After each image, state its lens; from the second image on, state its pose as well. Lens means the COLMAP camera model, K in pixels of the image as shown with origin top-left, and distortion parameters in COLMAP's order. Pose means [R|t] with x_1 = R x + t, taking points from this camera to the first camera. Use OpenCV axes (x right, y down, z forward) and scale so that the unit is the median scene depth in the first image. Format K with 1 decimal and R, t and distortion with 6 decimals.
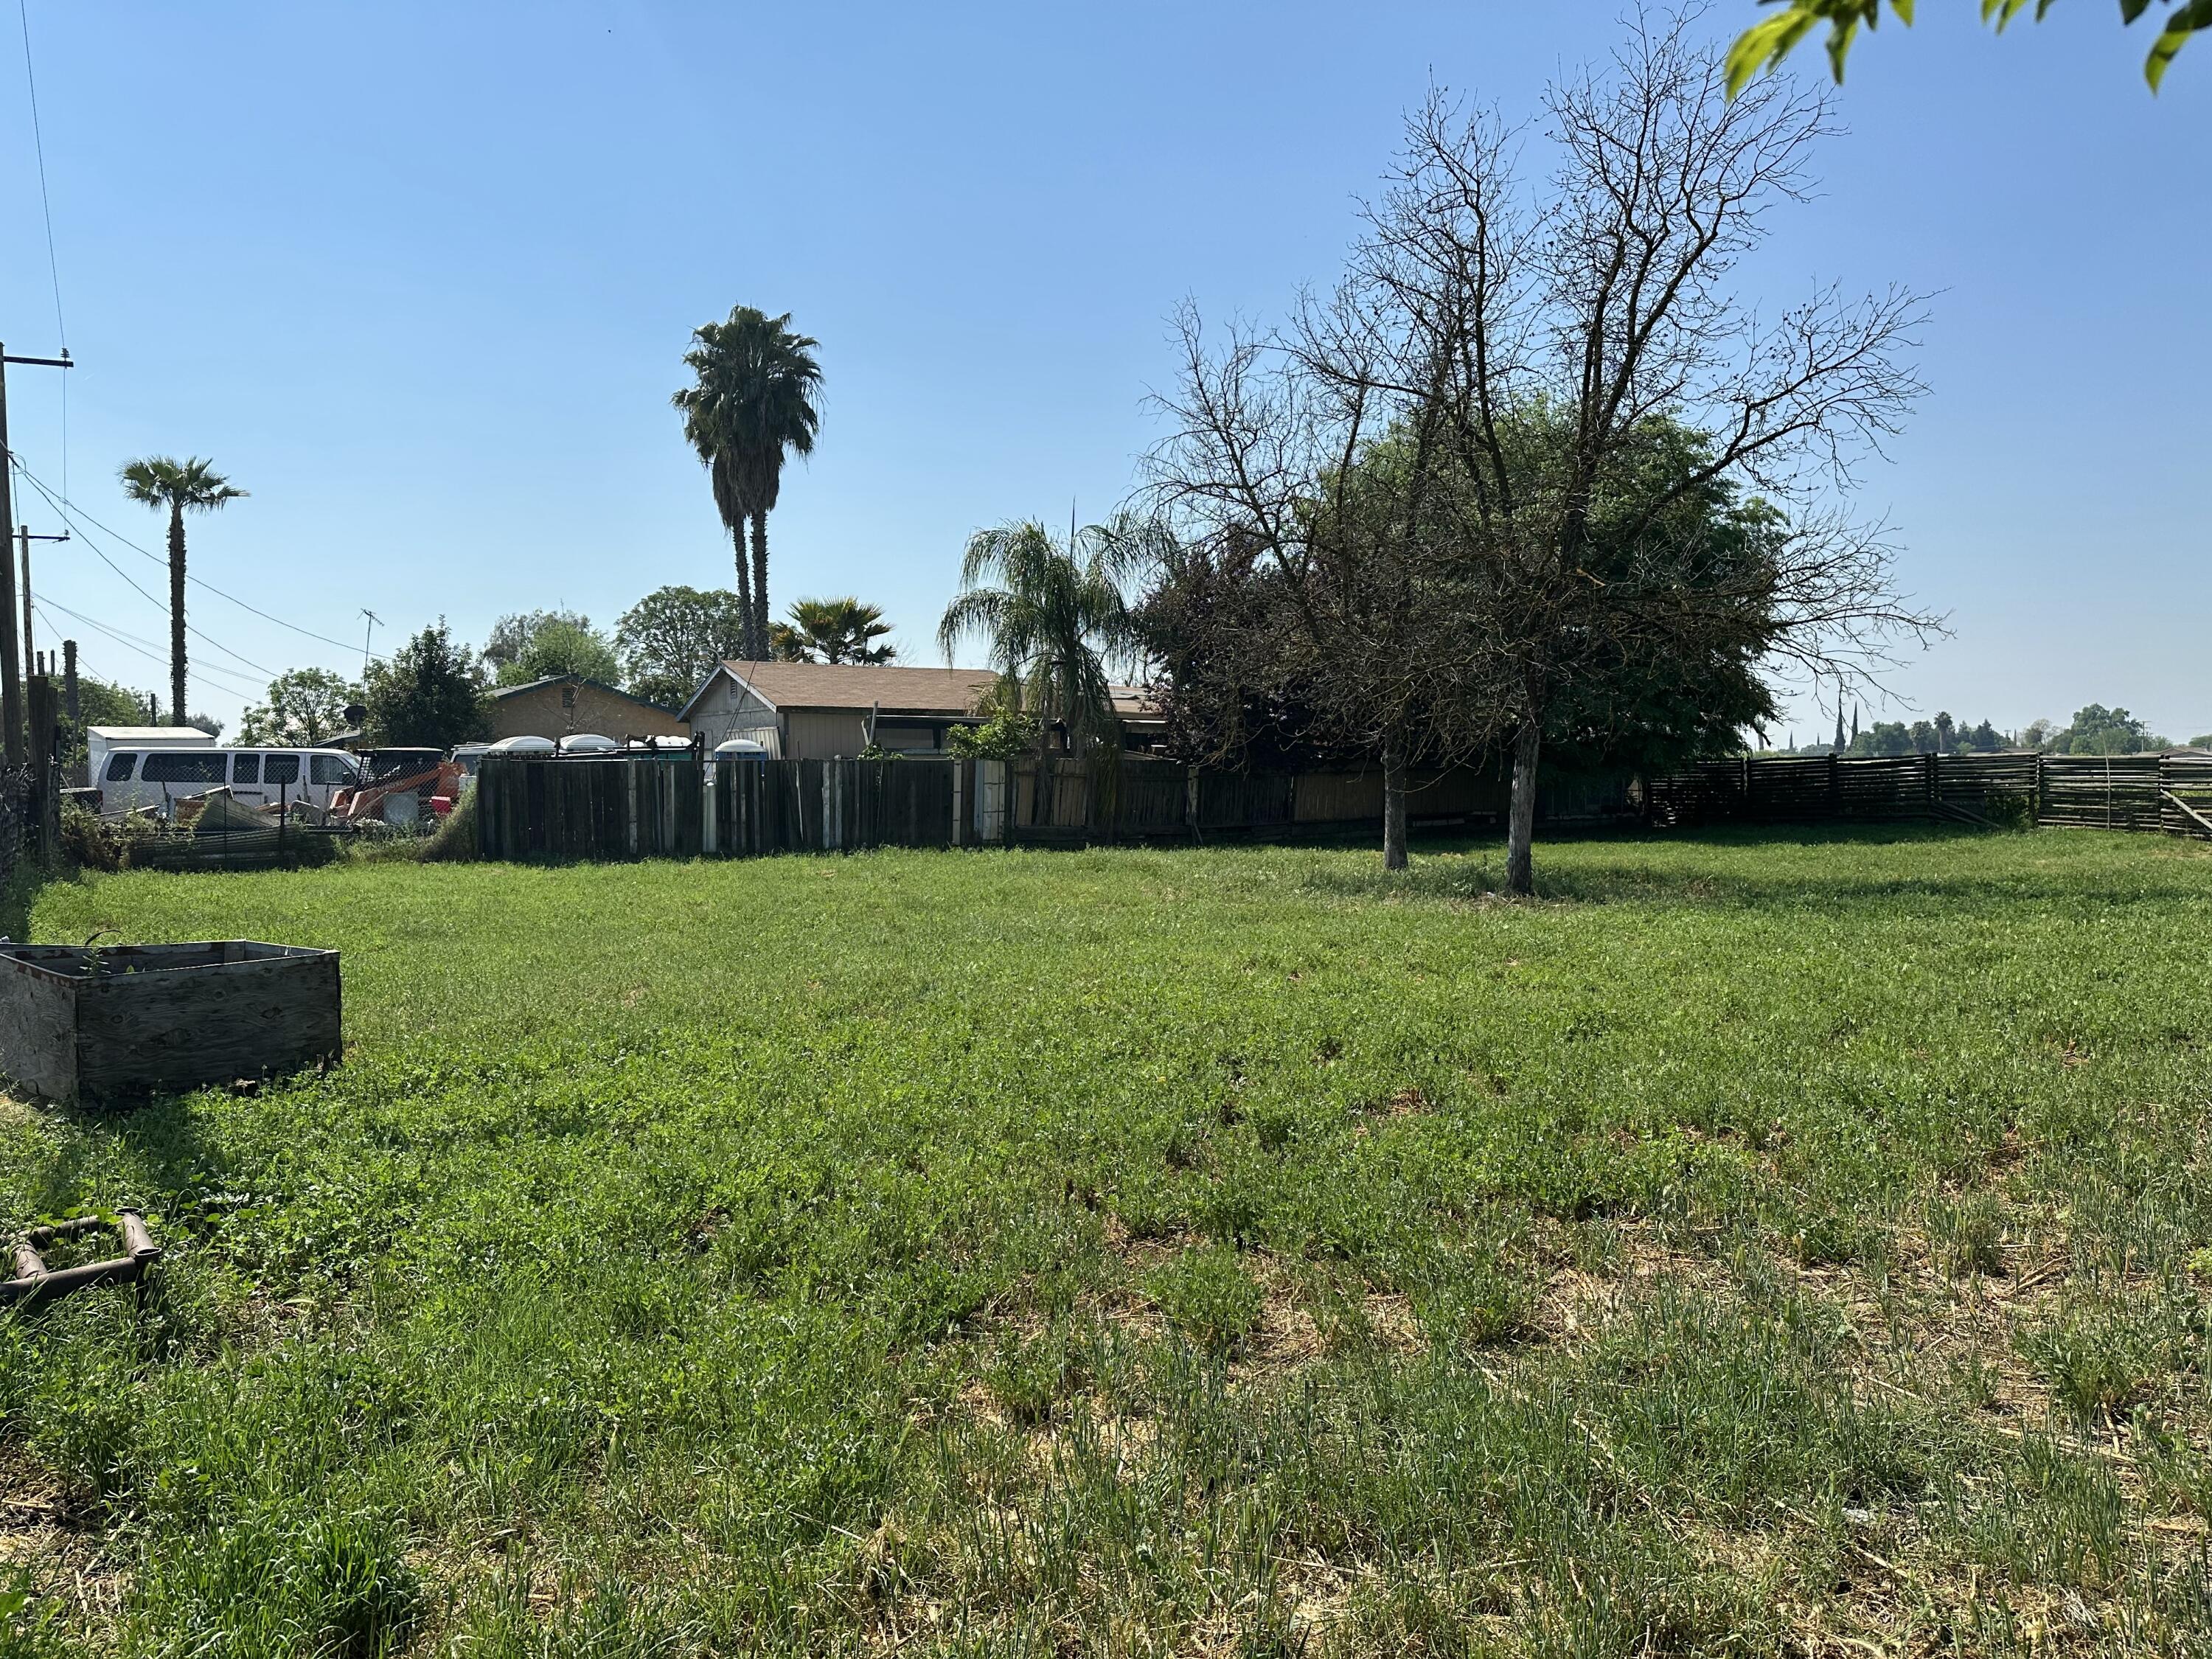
lens RADIAL K [[1549.0, 0, 1095.1], [0, 1549.0, 822.4], [0, 0, 1]] dist [0.077918, -0.106670]
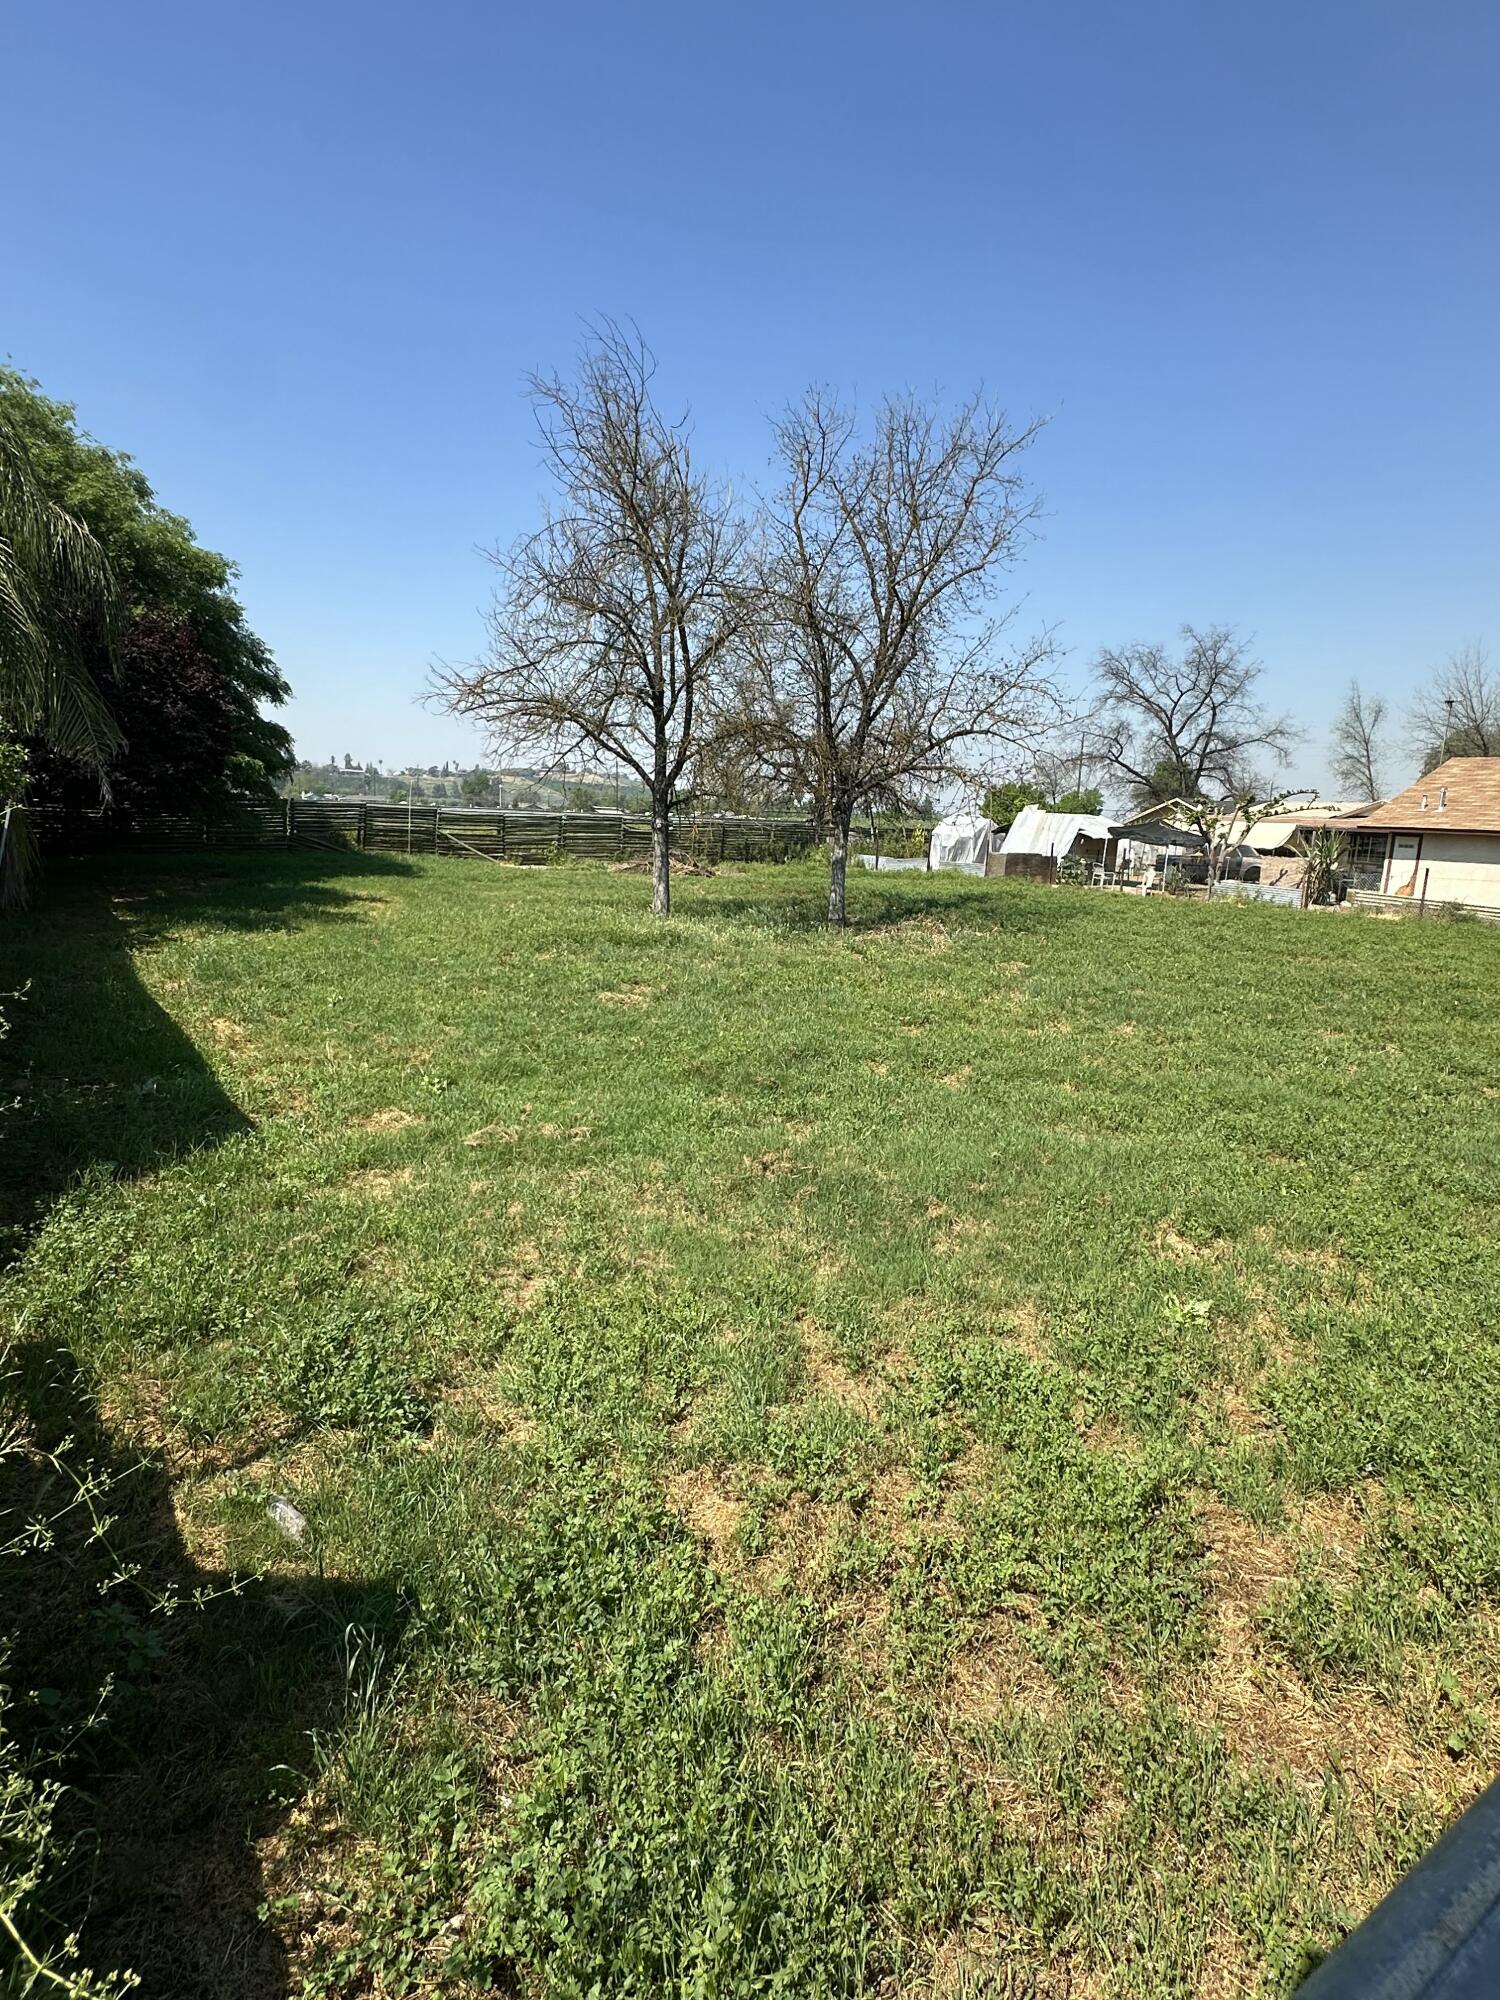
lens RADIAL K [[1050.3, 0, 751.6], [0, 1050.3, 1026.8], [0, 0, 1]] dist [-0.008072, 0.000519]
pose [[-0.058328, -0.191719, 0.979715, -0.855884], [-0.013376, 0.981448, 0.191262, -0.055831], [-0.998208, -0.001949, -0.059810, 1.273456]]
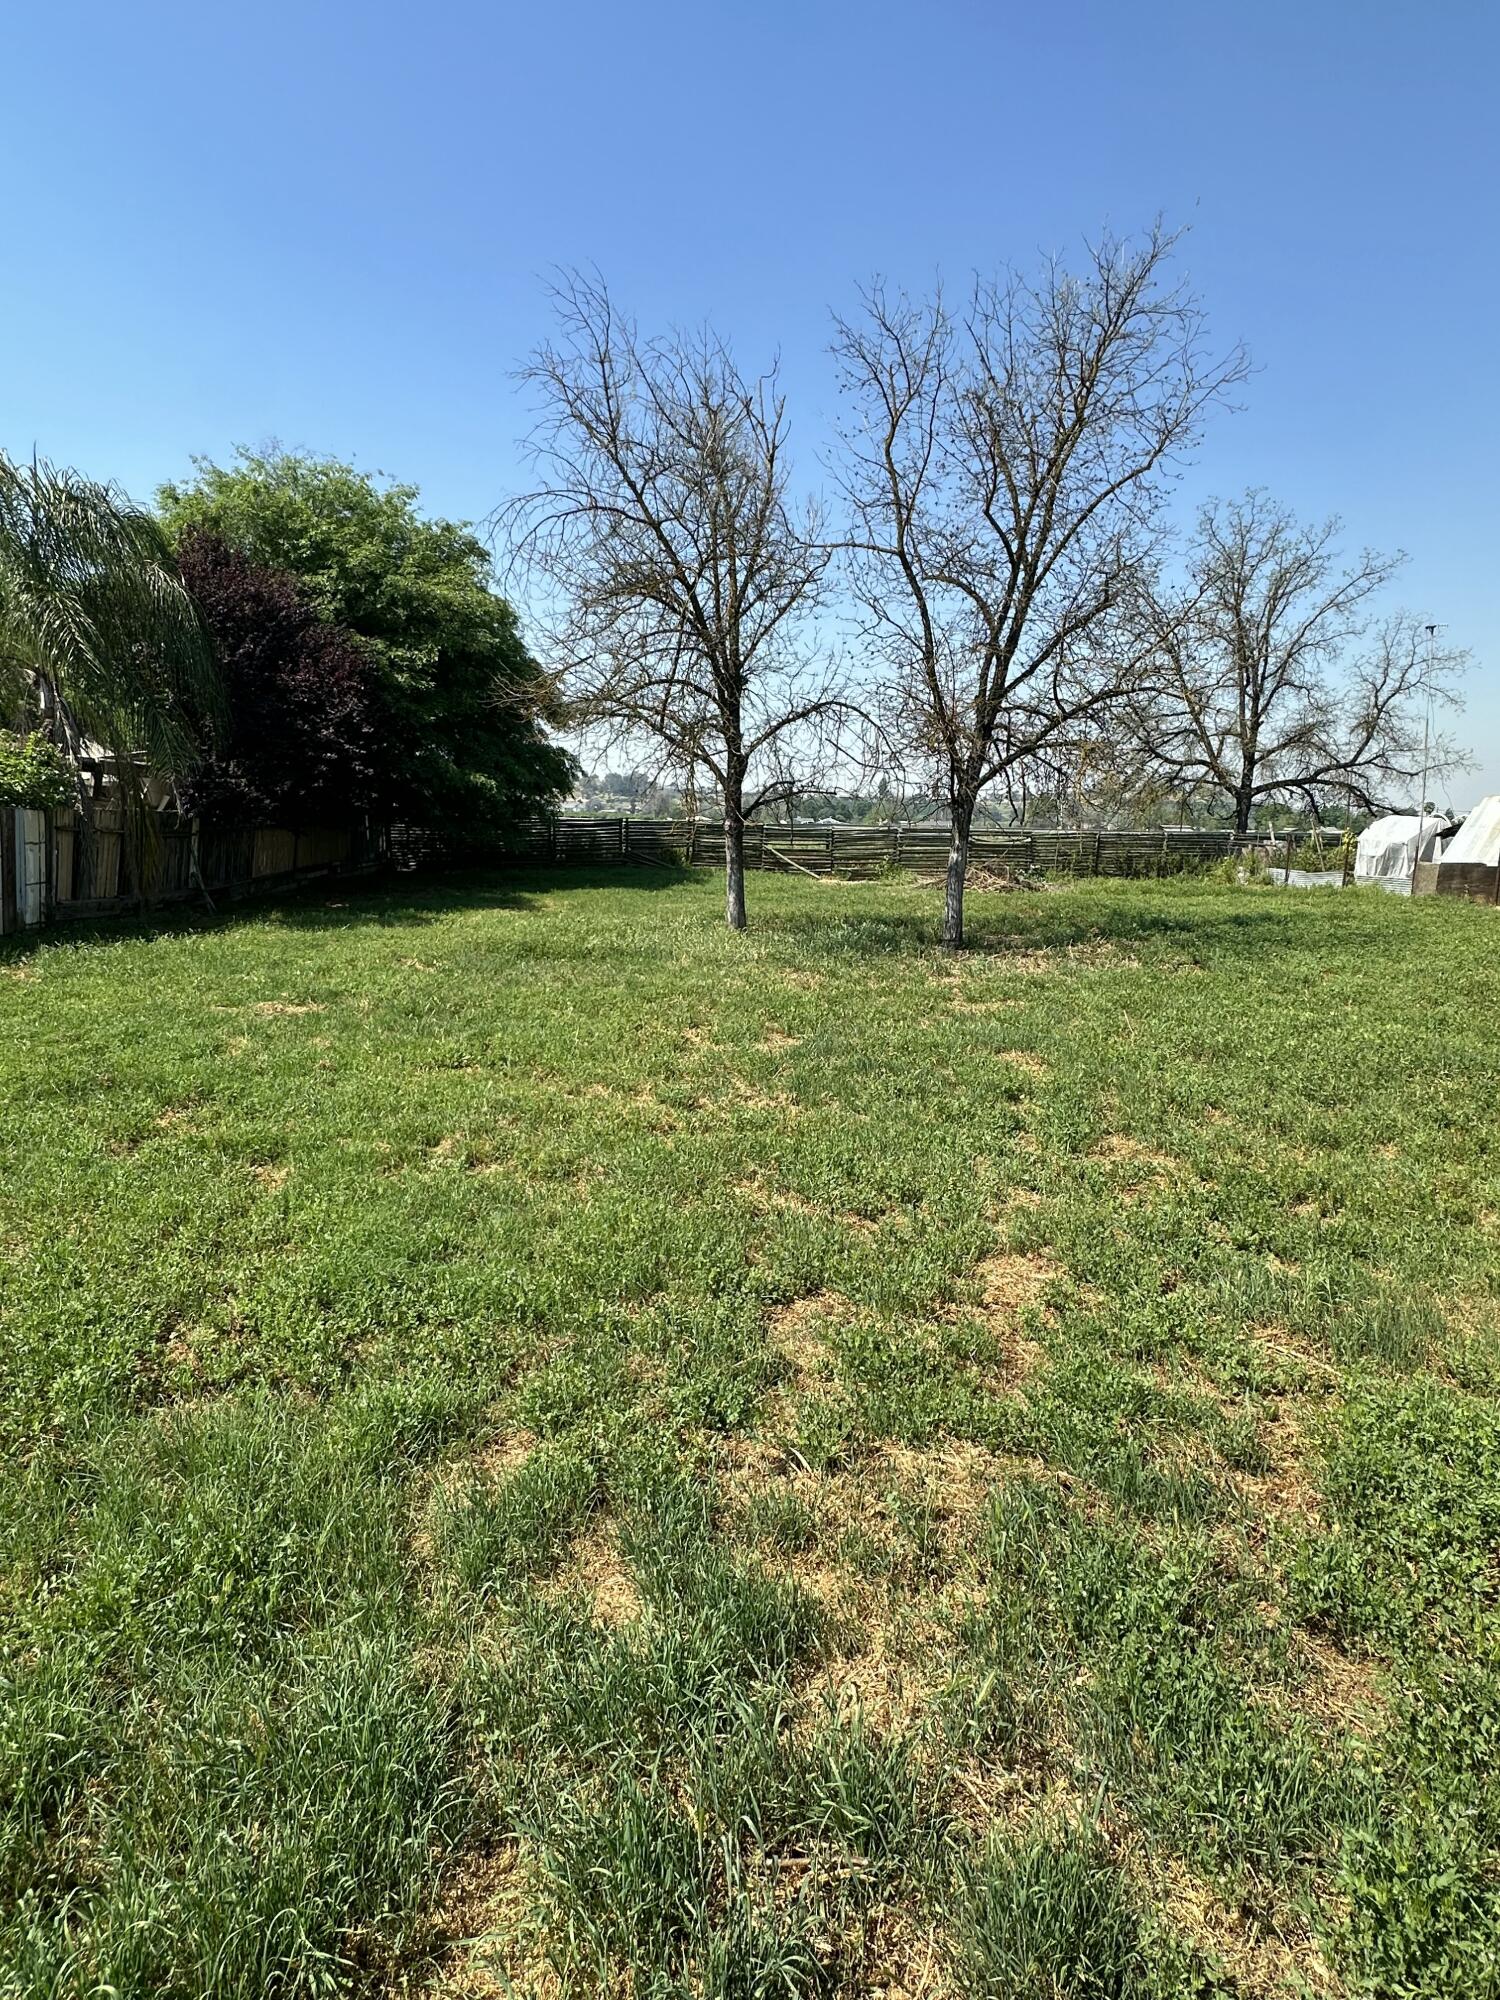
lens RADIAL K [[1050.3, 0, 748.3], [0, 1050.3, 1020.3], [0, 0, 1]] dist [-0.008072, 0.000519]
pose [[0.457524, -0.151955, 0.876117, -0.611529], [0.007433, 0.985909, 0.167116, -0.040073], [-0.889166, -0.069947, 0.452207, 0.855014]]
